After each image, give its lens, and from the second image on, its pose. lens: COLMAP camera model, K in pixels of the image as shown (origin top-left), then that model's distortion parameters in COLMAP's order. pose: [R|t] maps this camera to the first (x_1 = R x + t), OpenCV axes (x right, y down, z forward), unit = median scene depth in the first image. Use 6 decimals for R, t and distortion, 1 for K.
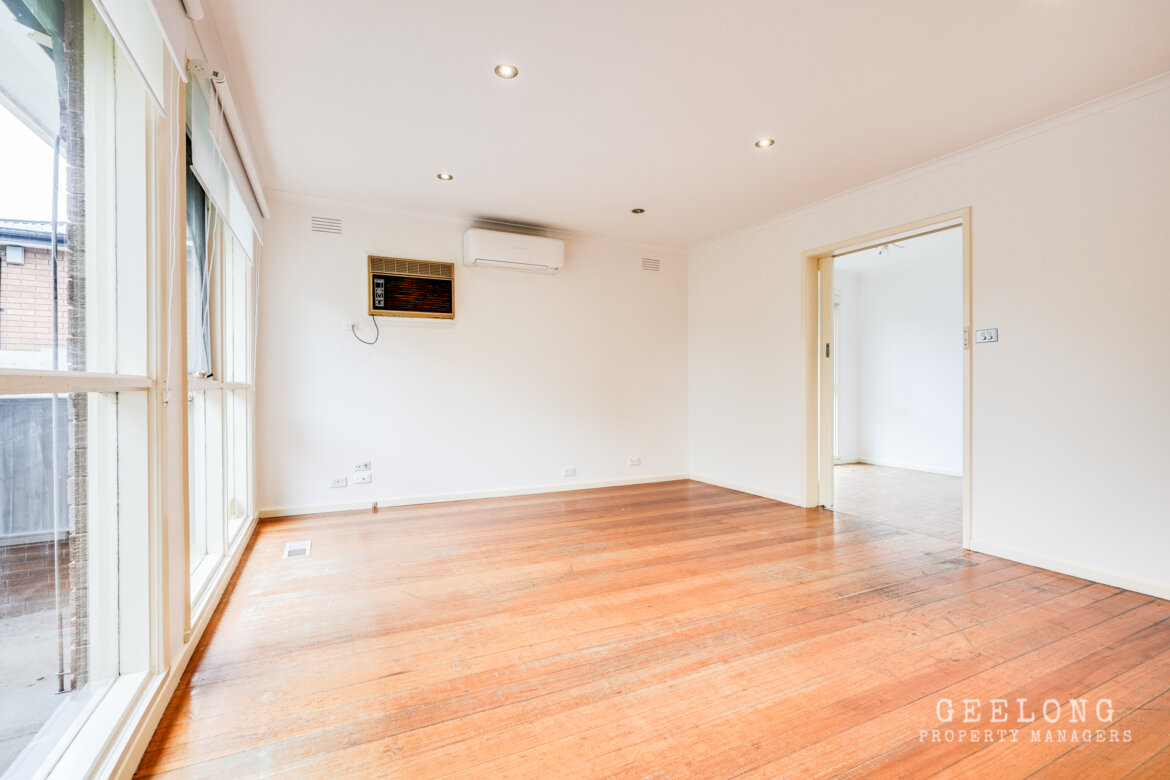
lens RADIAL K [[520.8, 0, 588.6], [0, 520.8, 388.4], [0, 0, 1]] dist [-0.002699, -0.000541]
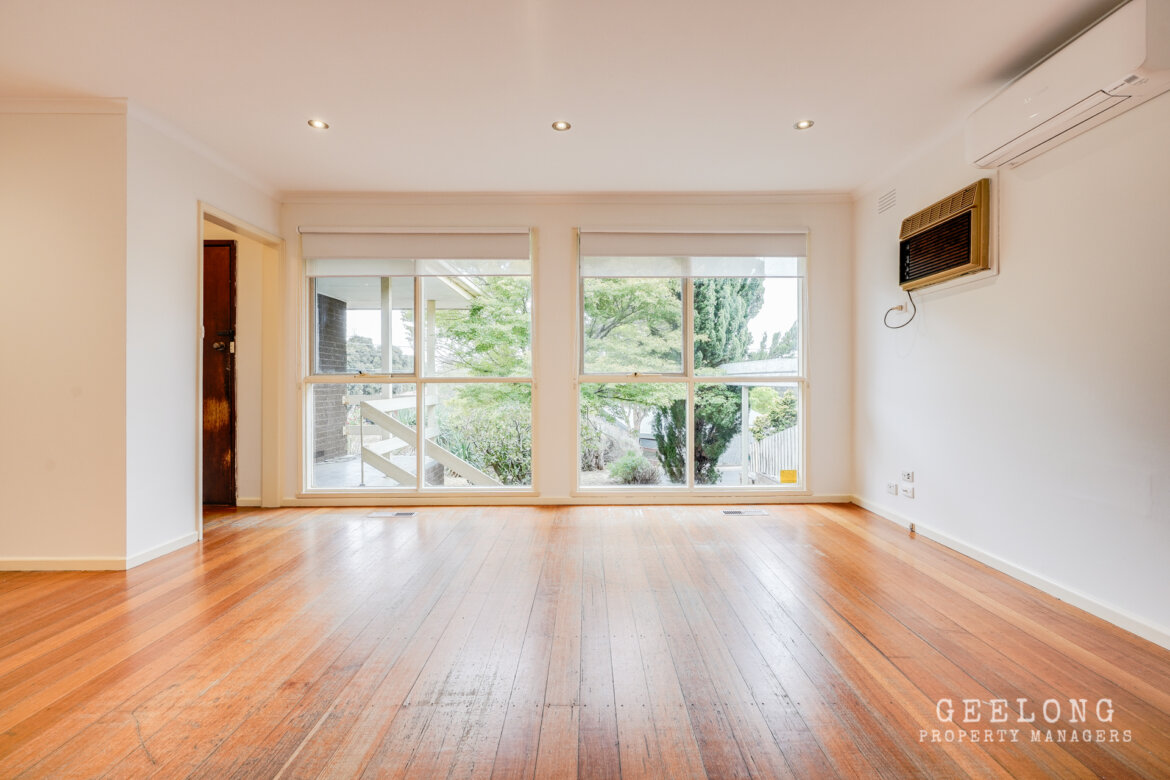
lens RADIAL K [[520.8, 0, 588.6], [0, 520.8, 388.4], [0, 0, 1]] dist [-0.002699, -0.000541]
pose [[-0.442281, 0.008731, -0.896834, 0.536606], [0.005446, 0.999960, 0.007049, 0.002018], [0.896860, -0.001767, -0.442311, 0.921953]]
